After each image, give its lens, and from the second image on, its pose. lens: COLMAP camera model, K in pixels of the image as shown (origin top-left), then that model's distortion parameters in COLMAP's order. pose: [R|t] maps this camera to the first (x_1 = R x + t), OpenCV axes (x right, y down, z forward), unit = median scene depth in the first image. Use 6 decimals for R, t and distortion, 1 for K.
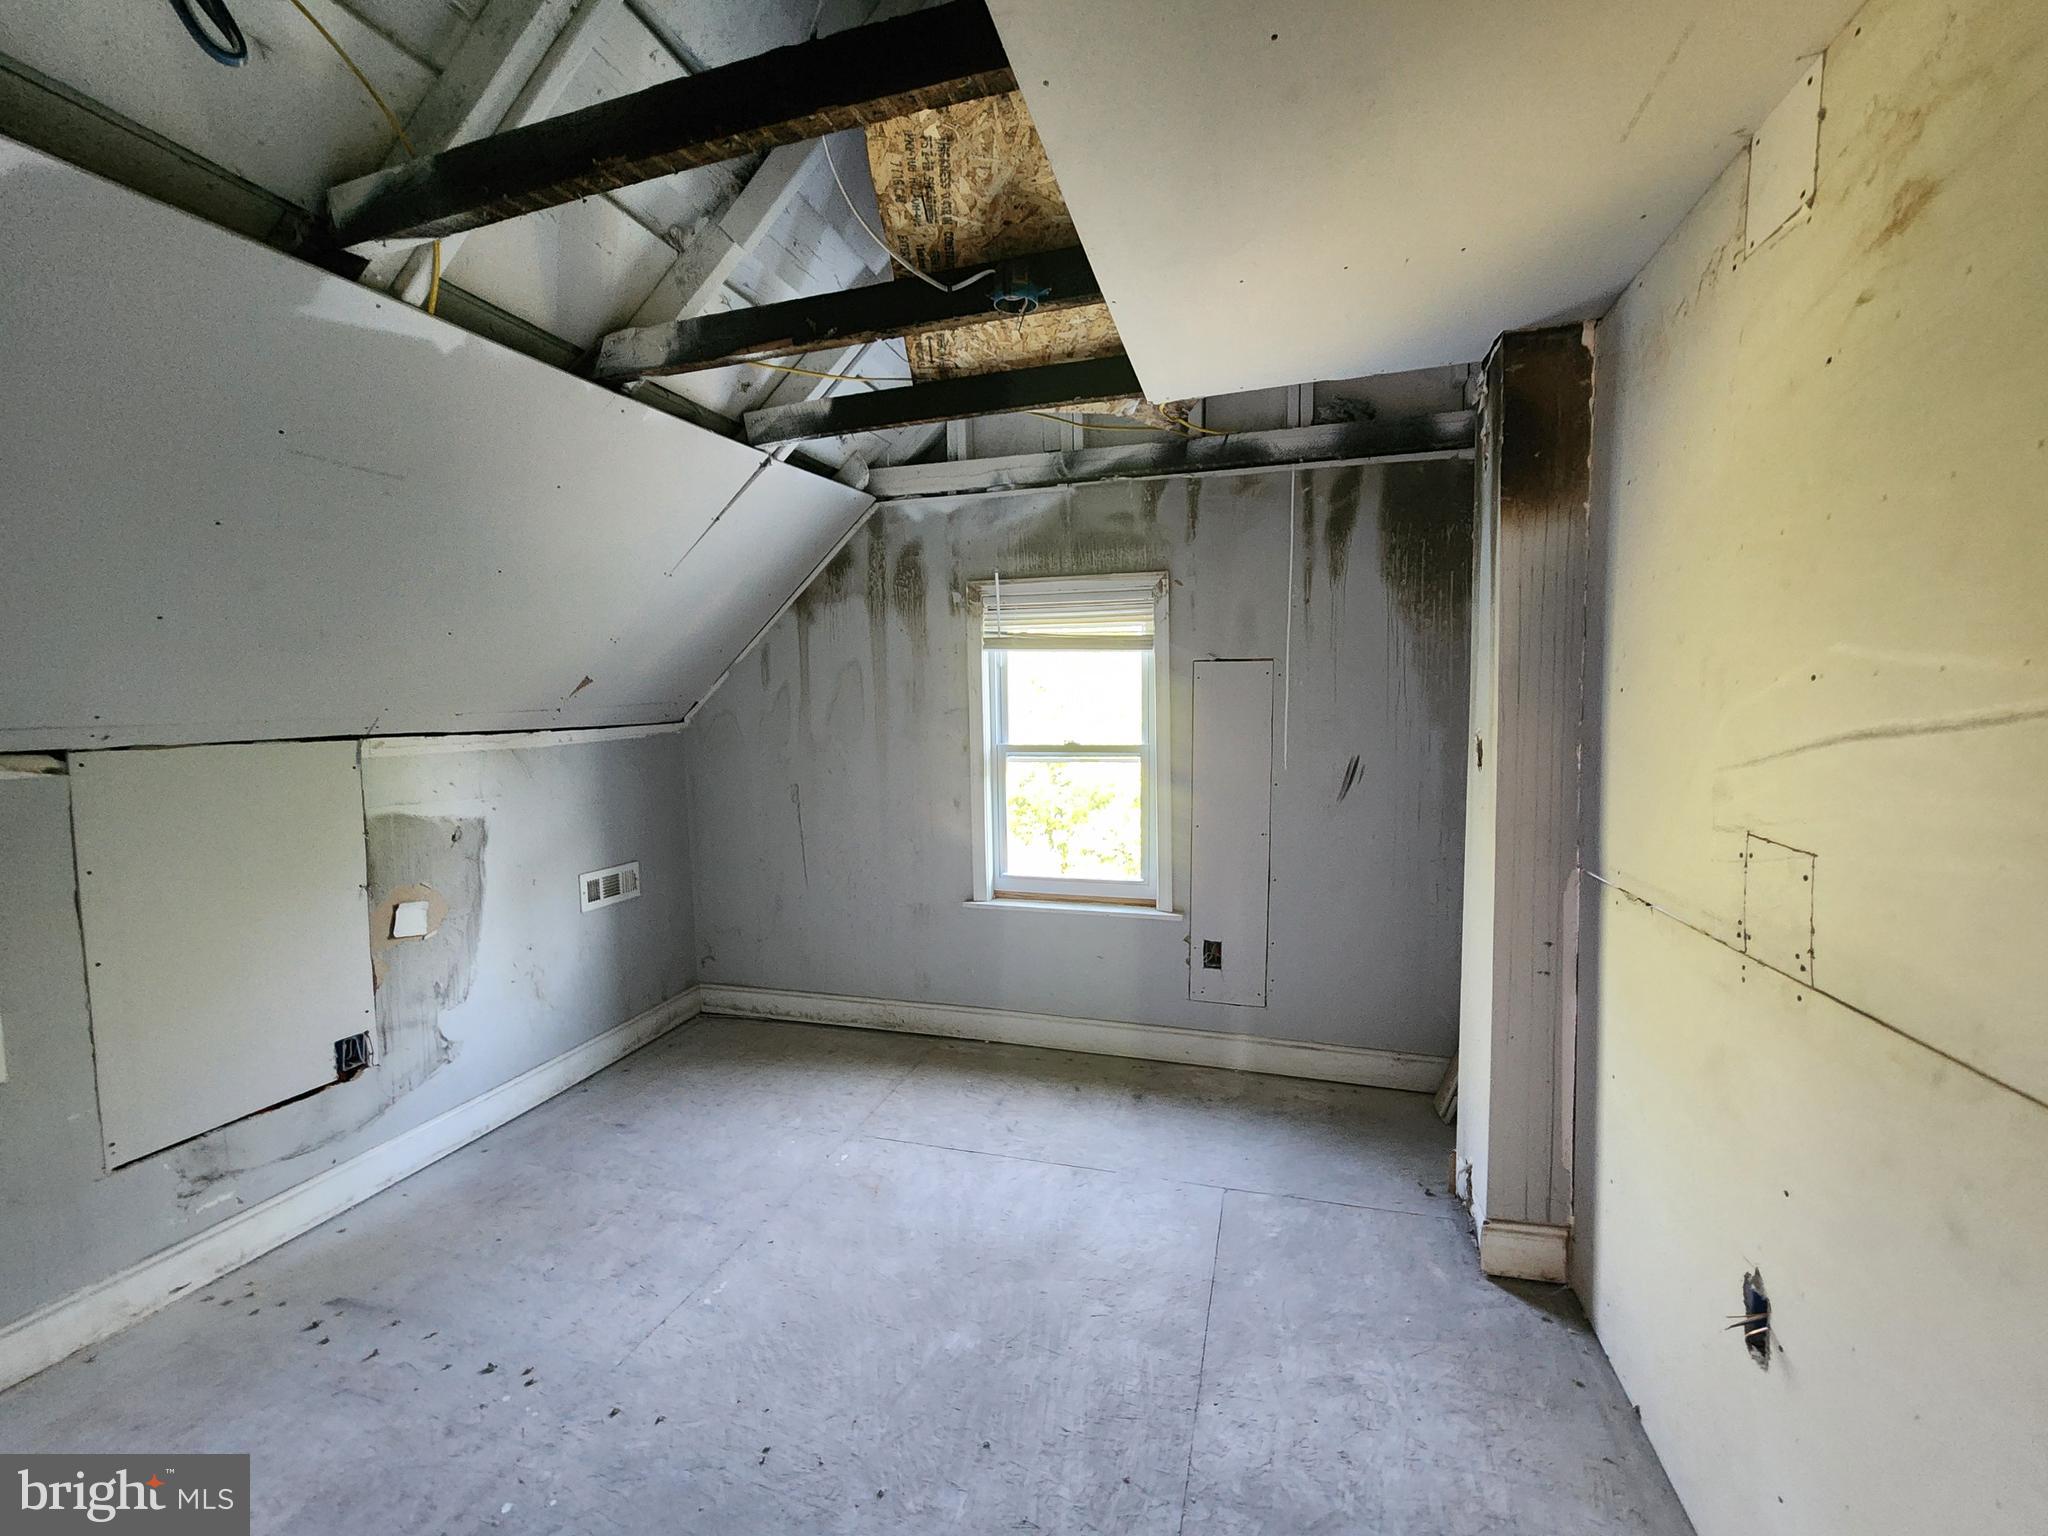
lens RADIAL K [[840.7, 0, 1033.1], [0, 840.7, 776.7], [0, 0, 1]] dist [-0.000050, -0.001164]
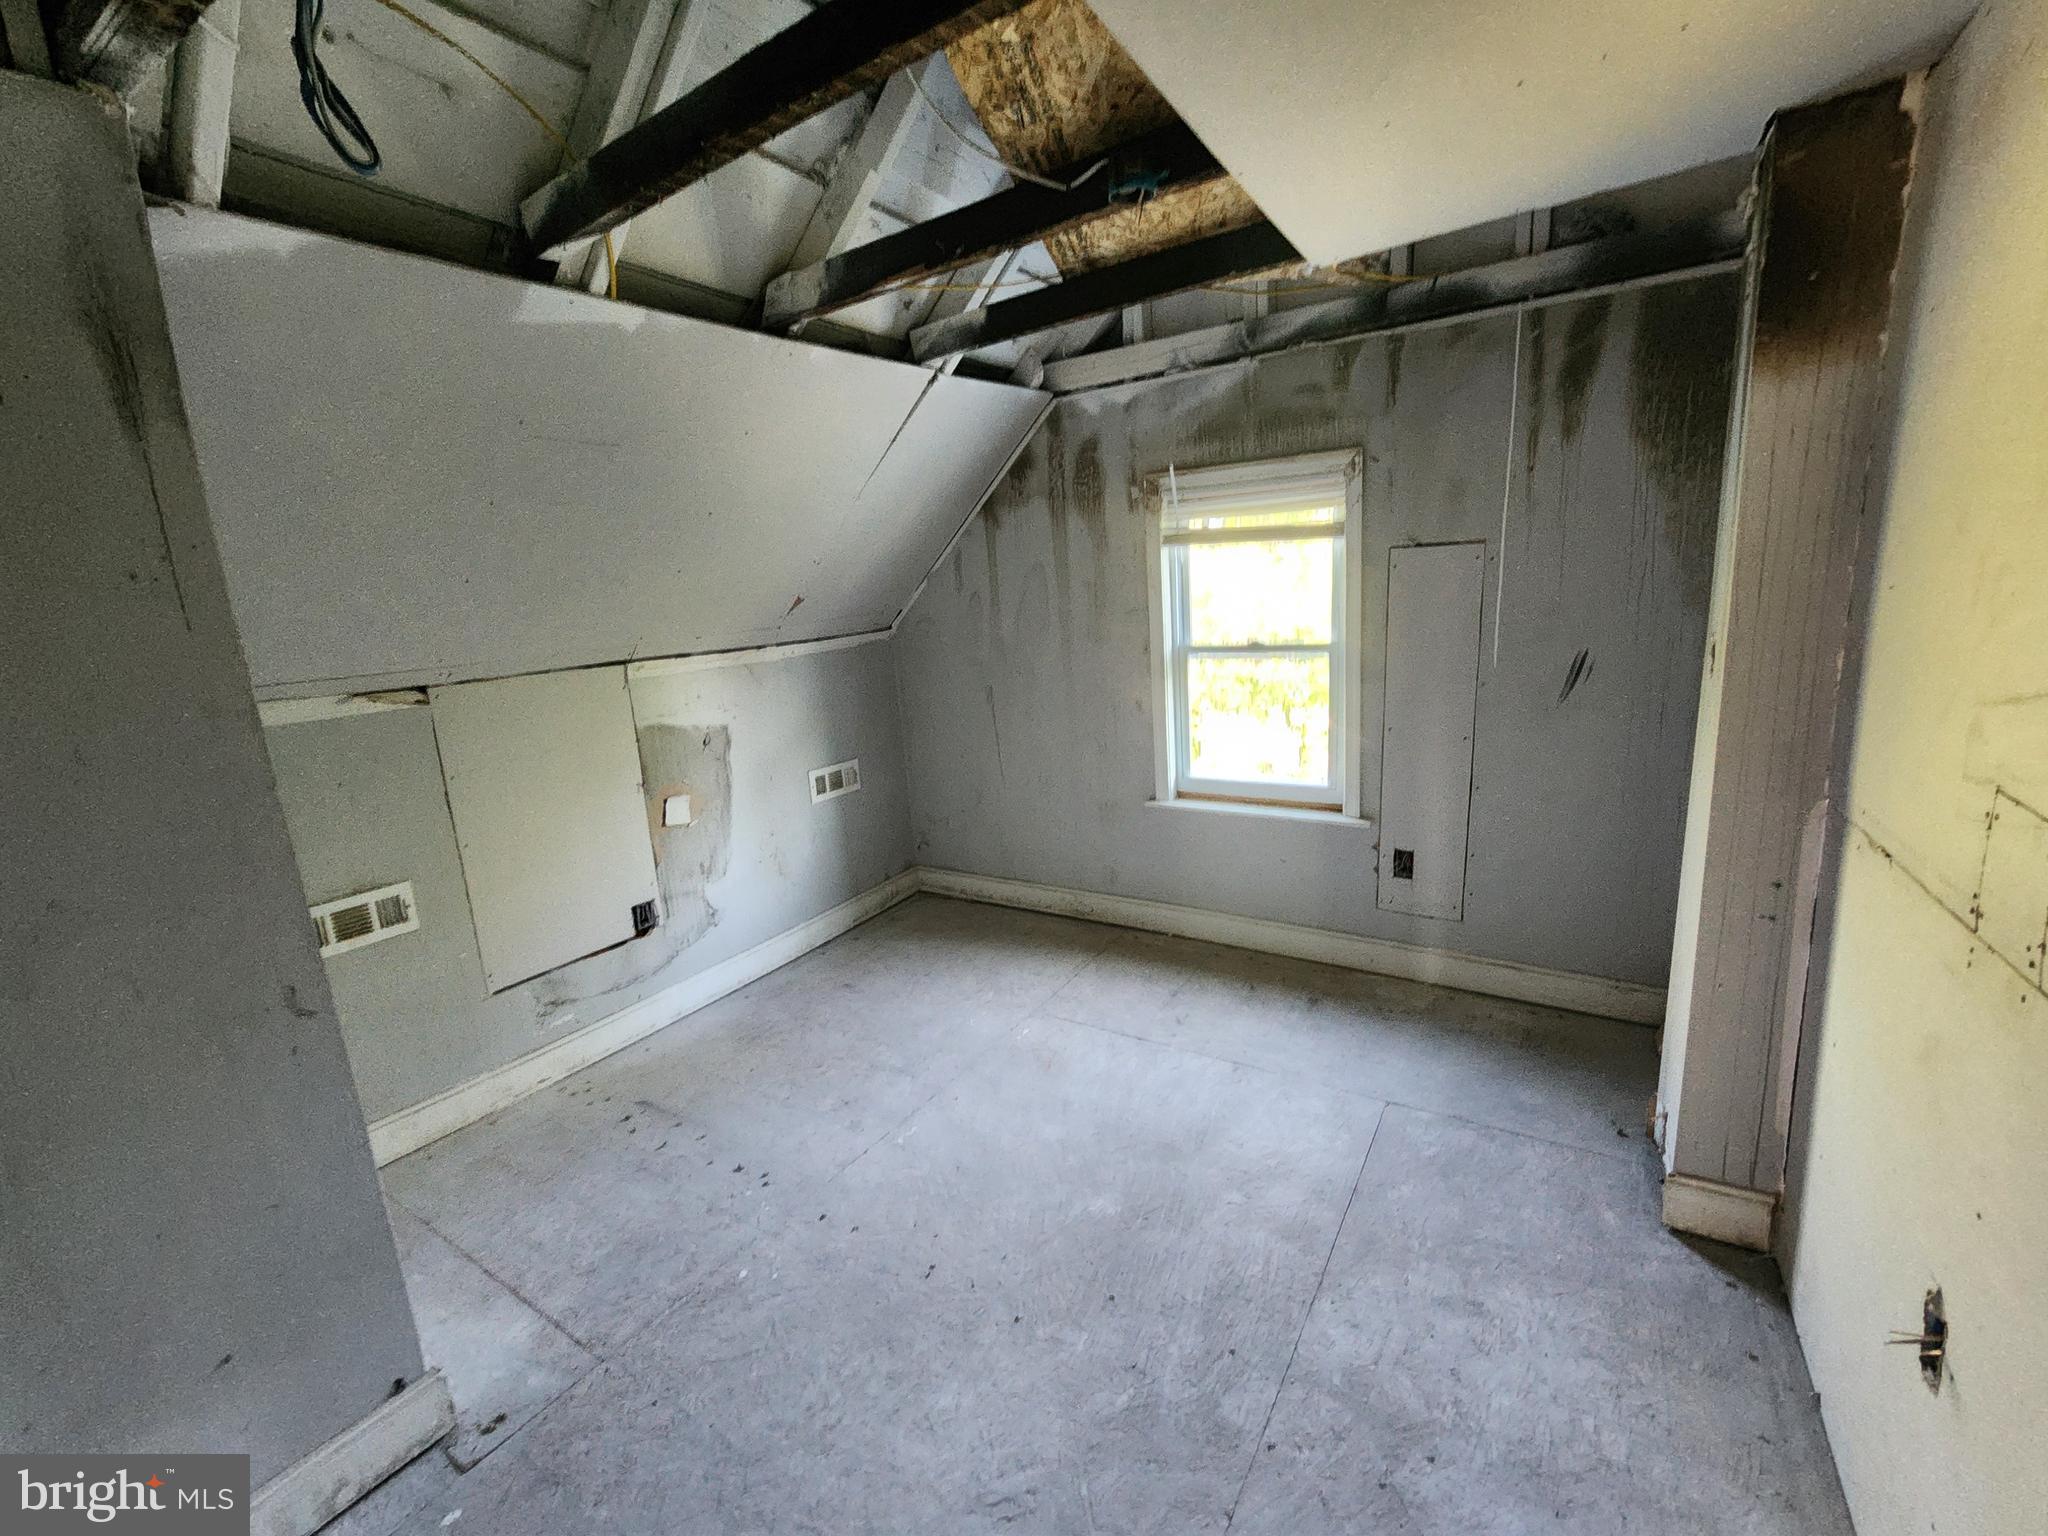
lens RADIAL K [[842.1, 0, 1031.1], [0, 842.1, 774.4], [0, 0, 1]] dist [-0.001518, 0.001233]
pose [[0.960248, 0.013230, -0.278833, 0.112703], [0.026590, 0.989999, 0.138545, -0.047408], [0.277878, -0.140452, 0.950293, -0.006641]]
